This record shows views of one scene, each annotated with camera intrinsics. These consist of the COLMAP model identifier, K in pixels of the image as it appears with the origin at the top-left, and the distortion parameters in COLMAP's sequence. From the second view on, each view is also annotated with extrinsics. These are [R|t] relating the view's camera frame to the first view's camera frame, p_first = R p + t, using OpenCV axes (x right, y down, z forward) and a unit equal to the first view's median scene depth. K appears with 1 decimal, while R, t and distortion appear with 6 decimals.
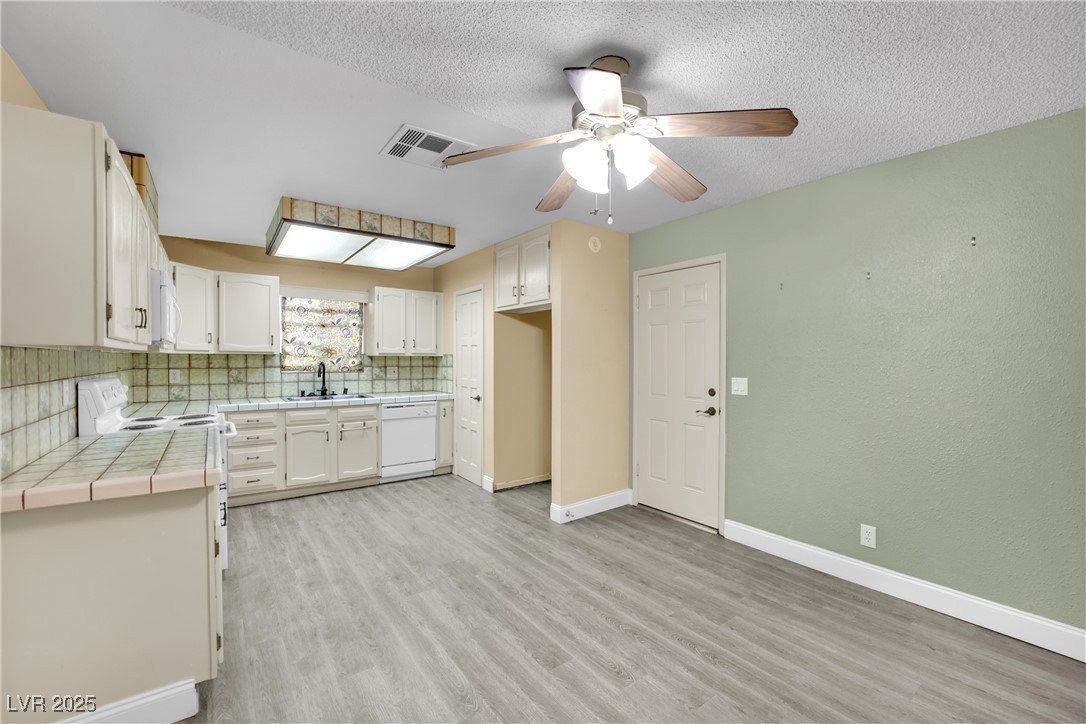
lens RADIAL K [[456.9, 0, 555.0], [0, 456.9, 361.6], [0, 0, 1]] dist [-0.003953, -0.000228]
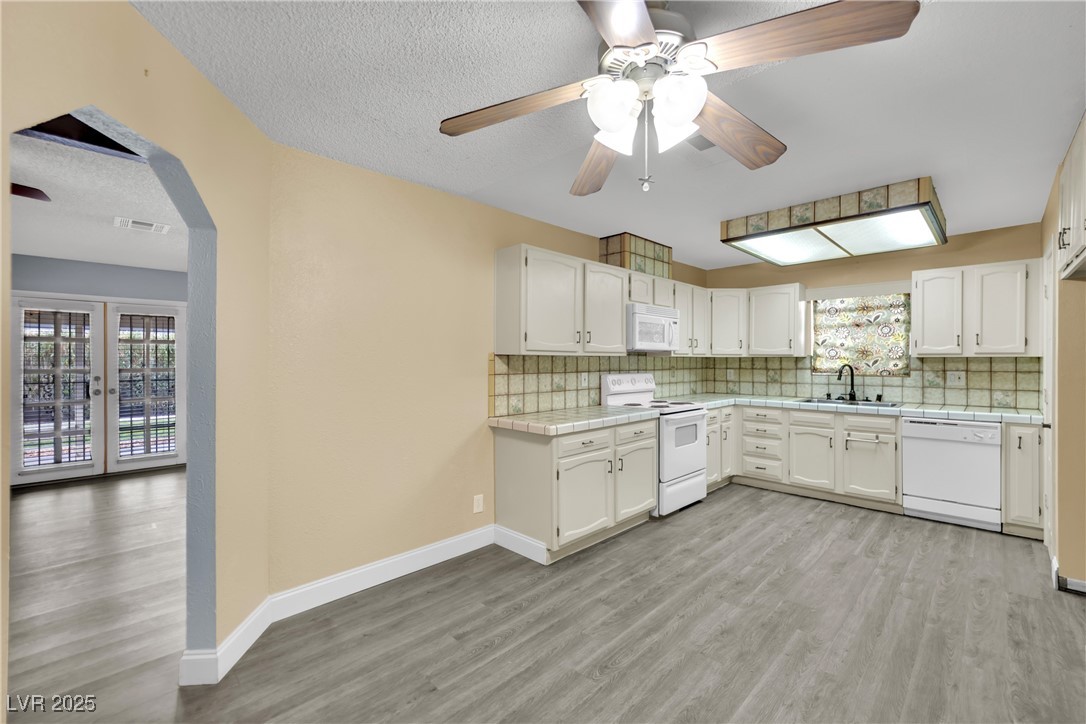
lens RADIAL K [[456.9, 0, 555.0], [0, 456.9, 361.6], [0, 0, 1]] dist [-0.003953, -0.000228]
pose [[0.155087, -0.000769, -0.987900, 0.336165], [-0.005697, 0.999982, -0.001673, 0.000312], [0.987884, 0.005887, 0.155080, 0.272369]]
